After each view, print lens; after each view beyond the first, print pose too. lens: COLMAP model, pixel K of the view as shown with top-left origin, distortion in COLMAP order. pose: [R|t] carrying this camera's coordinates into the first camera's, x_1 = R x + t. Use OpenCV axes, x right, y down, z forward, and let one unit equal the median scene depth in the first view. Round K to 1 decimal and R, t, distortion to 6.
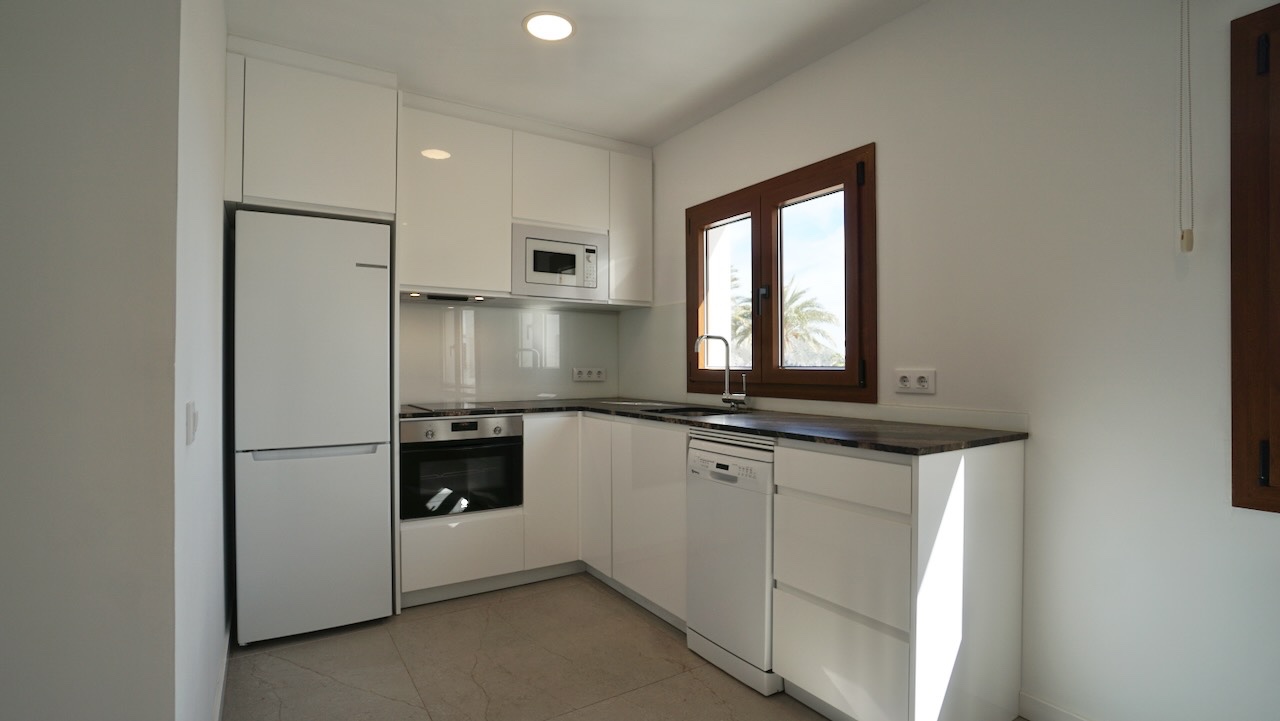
lens RADIAL K [[587.7, 0, 633.1], [0, 587.7, 363.4], [0, 0, 1]] dist [-0.053973, 0.000201]
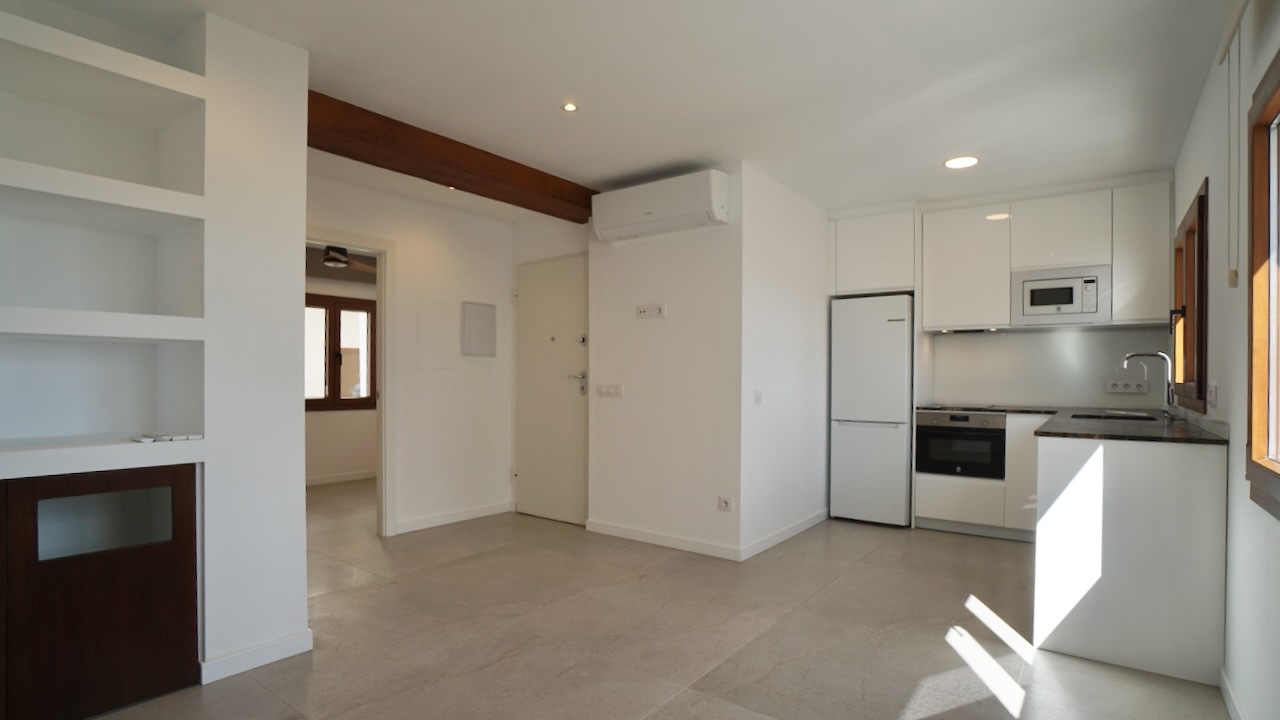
lens RADIAL K [[657.1, 0, 613.4], [0, 657.1, 377.9], [0, 0, 1]] dist [-0.000980, -0.000118]
pose [[0.316316, 0.004413, -0.948644, 0.993315], [0.000676, 0.999988, 0.004878, -0.005836], [0.948654, -0.002184, 0.316309, -0.368208]]
